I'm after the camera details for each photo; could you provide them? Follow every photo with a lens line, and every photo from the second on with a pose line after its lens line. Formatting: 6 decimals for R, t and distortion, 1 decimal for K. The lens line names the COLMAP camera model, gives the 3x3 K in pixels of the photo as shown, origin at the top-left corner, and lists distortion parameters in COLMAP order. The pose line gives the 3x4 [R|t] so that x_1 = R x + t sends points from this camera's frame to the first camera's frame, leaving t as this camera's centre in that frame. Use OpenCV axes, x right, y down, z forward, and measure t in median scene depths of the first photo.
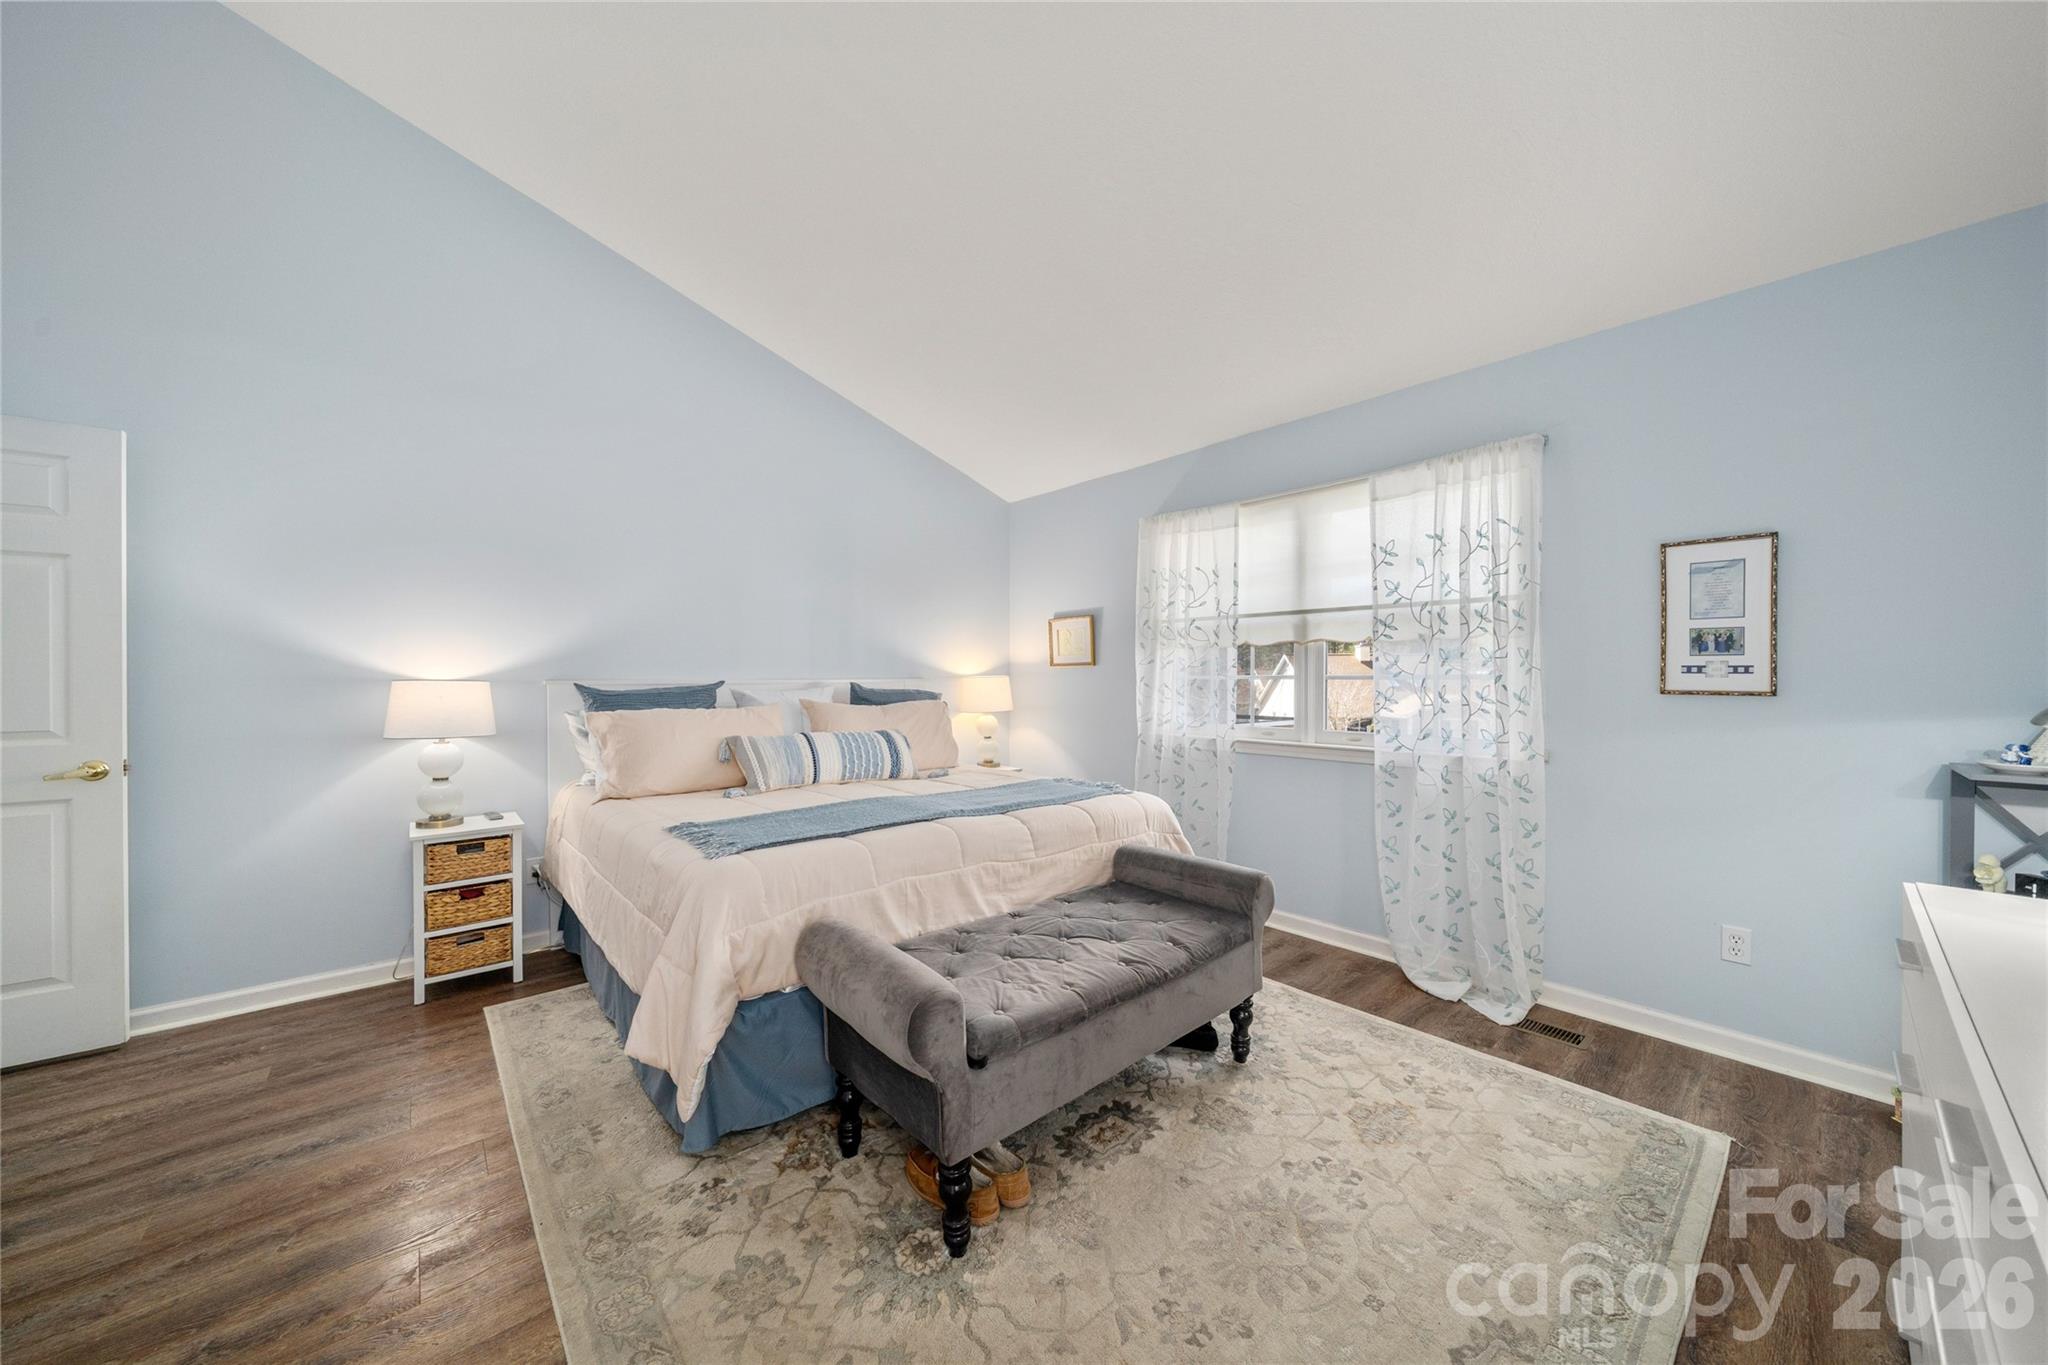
lens RADIAL K [[707.4, 0, 1028.1], [0, 707.4, 669.7], [0, 0, 1]] dist [-0.006837, 0.000068]
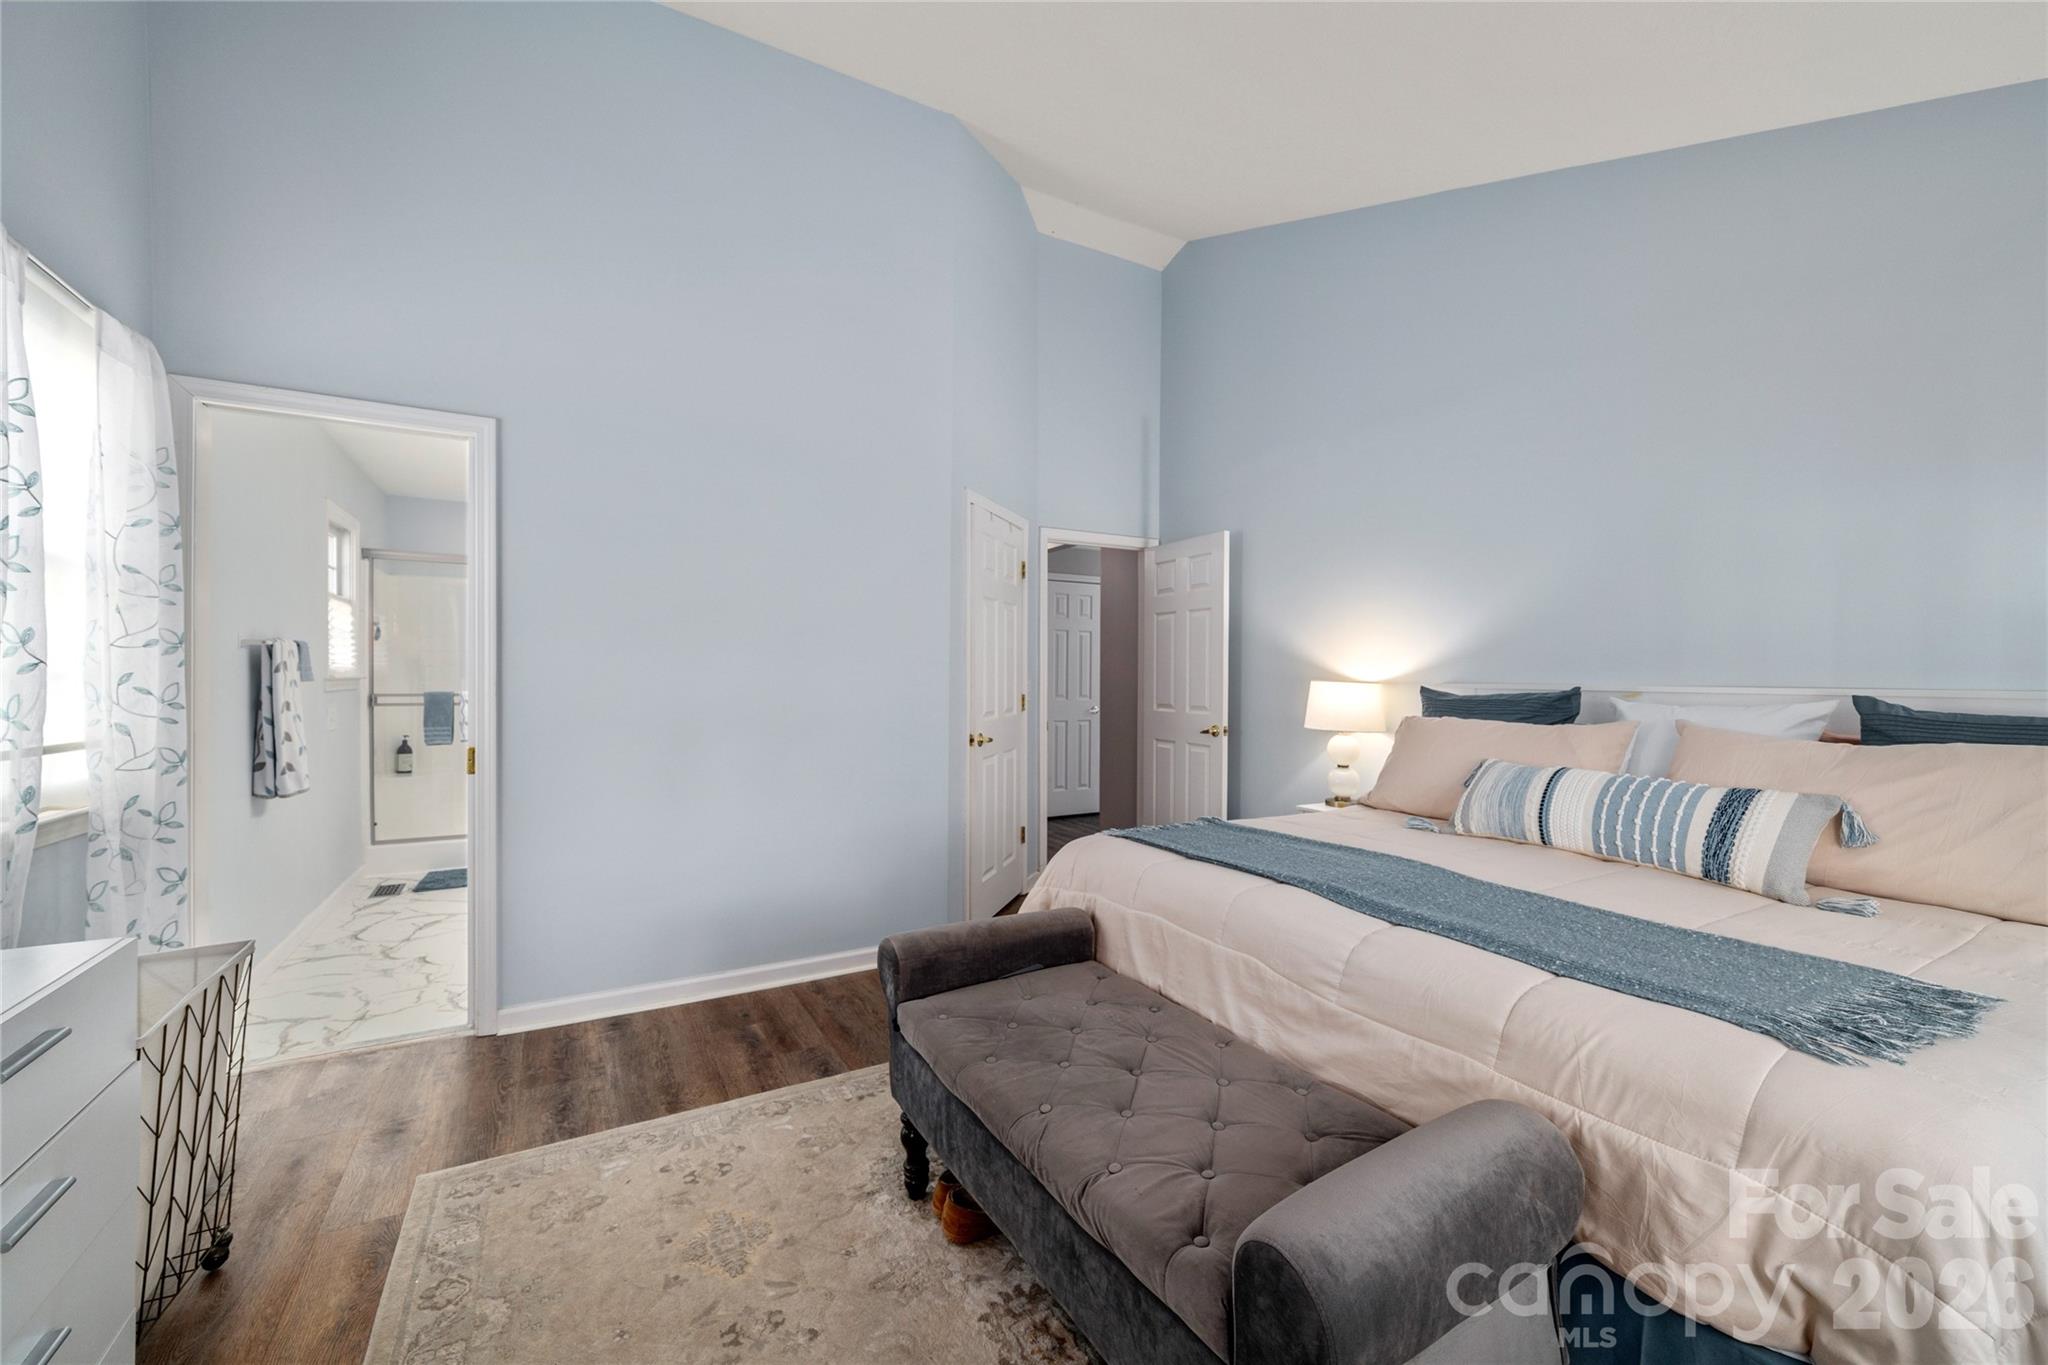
lens RADIAL K [[816.2, 0, 1025.2], [0, 816.2, 675.2], [0, 0, 1]] dist [-0.002245, -0.000210]
pose [[-0.198613, 0.001967, -0.980076, 0.586366], [0.002283, 0.999996, 0.001544, 0.001549], [0.980075, -0.001931, -0.198617, 0.742020]]
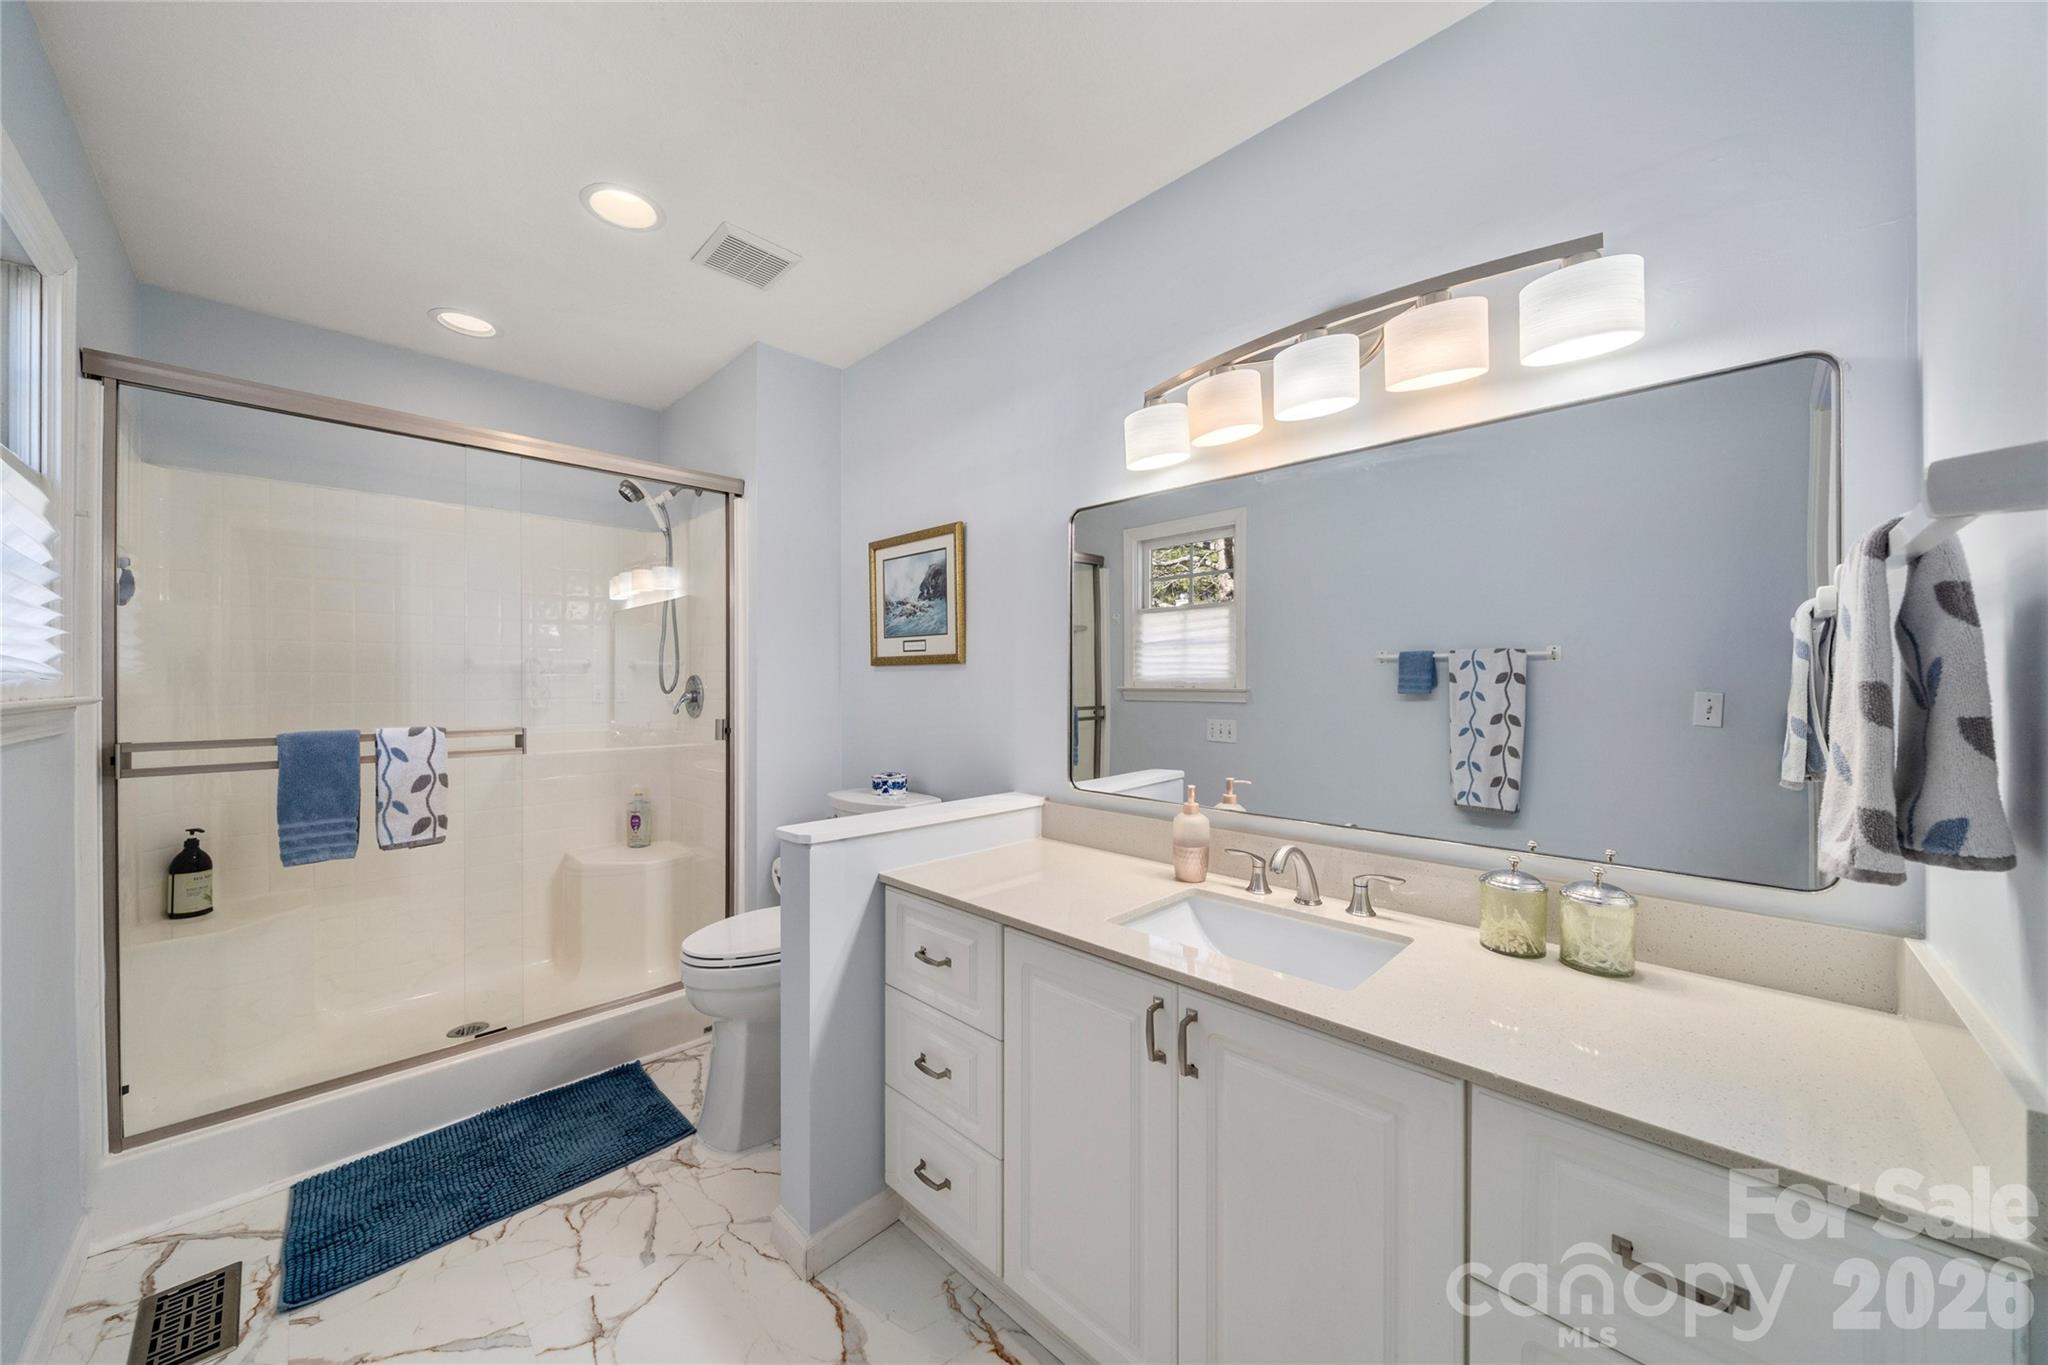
lens RADIAL K [[715.4, 0, 1009.1], [0, 715.4, 671.7], [0, 0, 1]] dist [-0.011144, 0.000224]
pose [[0.068405, -0.009164, -0.997616, 0.383322], [0.009340, 0.999920, -0.008545, 0.000124], [0.997614, -0.008734, 0.068485, 0.485545]]
